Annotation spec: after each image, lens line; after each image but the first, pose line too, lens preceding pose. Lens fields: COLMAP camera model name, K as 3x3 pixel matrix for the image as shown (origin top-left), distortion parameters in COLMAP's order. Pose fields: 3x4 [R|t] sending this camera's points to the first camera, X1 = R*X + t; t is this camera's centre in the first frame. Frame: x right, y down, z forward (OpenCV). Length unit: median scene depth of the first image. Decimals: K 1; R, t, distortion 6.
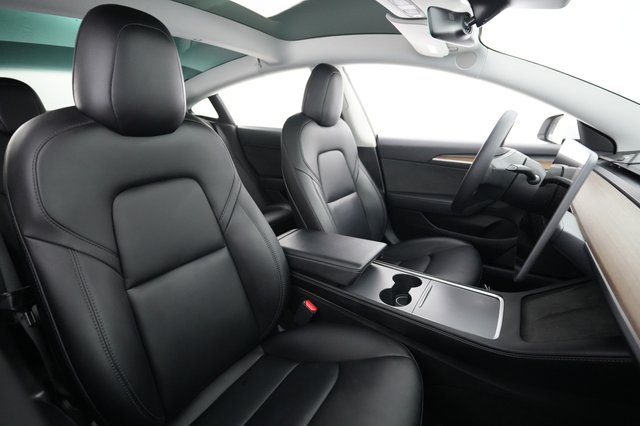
lens RADIAL K [[322.5, 0, 319.8], [0, 322.5, 224.1], [0, 0, 1]] dist [-0.024675, -0.000187]
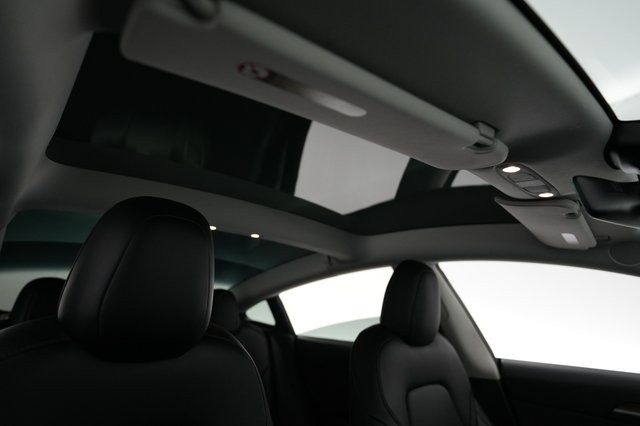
lens RADIAL K [[385.2, 0, 320.0], [0, 385.2, 213.0], [0, 0, 1]] dist [0.000940, -0.001115]
pose [[0.975275, -0.039069, -0.217513, 0.005860], [-0.088320, 0.833322, -0.545687, -0.072521], [0.202578, 0.551406, 0.809267, 0.145405]]
